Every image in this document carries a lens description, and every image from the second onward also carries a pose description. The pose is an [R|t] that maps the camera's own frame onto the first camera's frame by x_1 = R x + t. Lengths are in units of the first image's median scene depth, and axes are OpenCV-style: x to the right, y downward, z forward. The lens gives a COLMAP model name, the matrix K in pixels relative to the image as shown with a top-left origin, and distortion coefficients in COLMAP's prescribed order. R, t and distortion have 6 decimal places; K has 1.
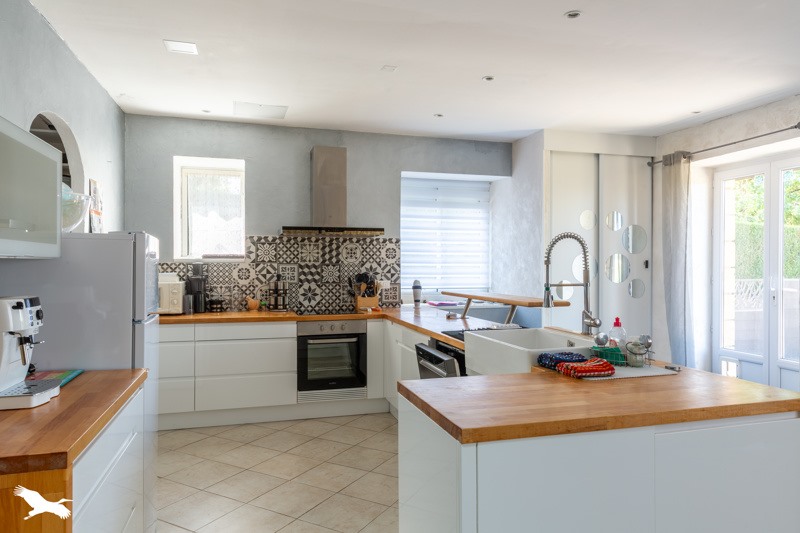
lens RADIAL K [[532.2, 0, 399.8], [0, 532.2, 268.1], [0, 0, 1]] dist [0.009227, 0.000669]
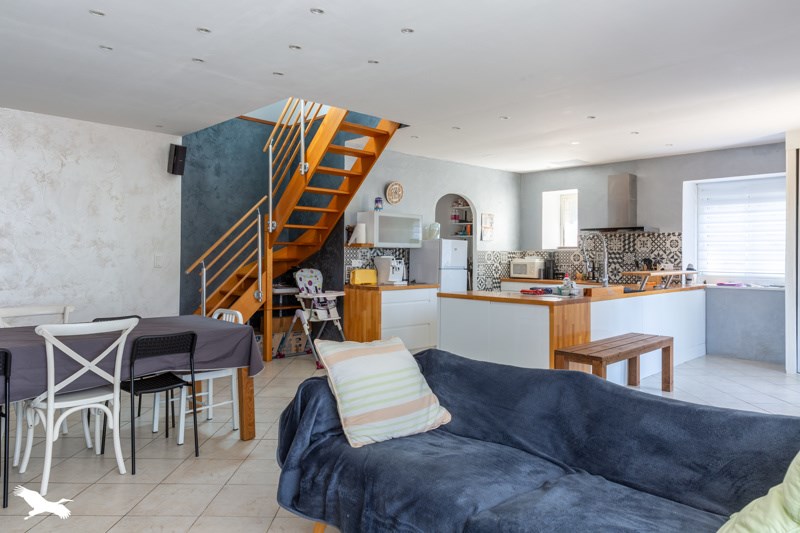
lens RADIAL K [[532.2, 0, 398.8], [0, 532.2, 262.3], [0, 0, 1]] dist [0.009227, 0.000669]
pose [[0.474553, 0.013329, -0.880126, 0.866664], [-0.013576, 0.999877, 0.007823, 0.018829], [0.880122, 0.008236, 0.474676, -0.260336]]
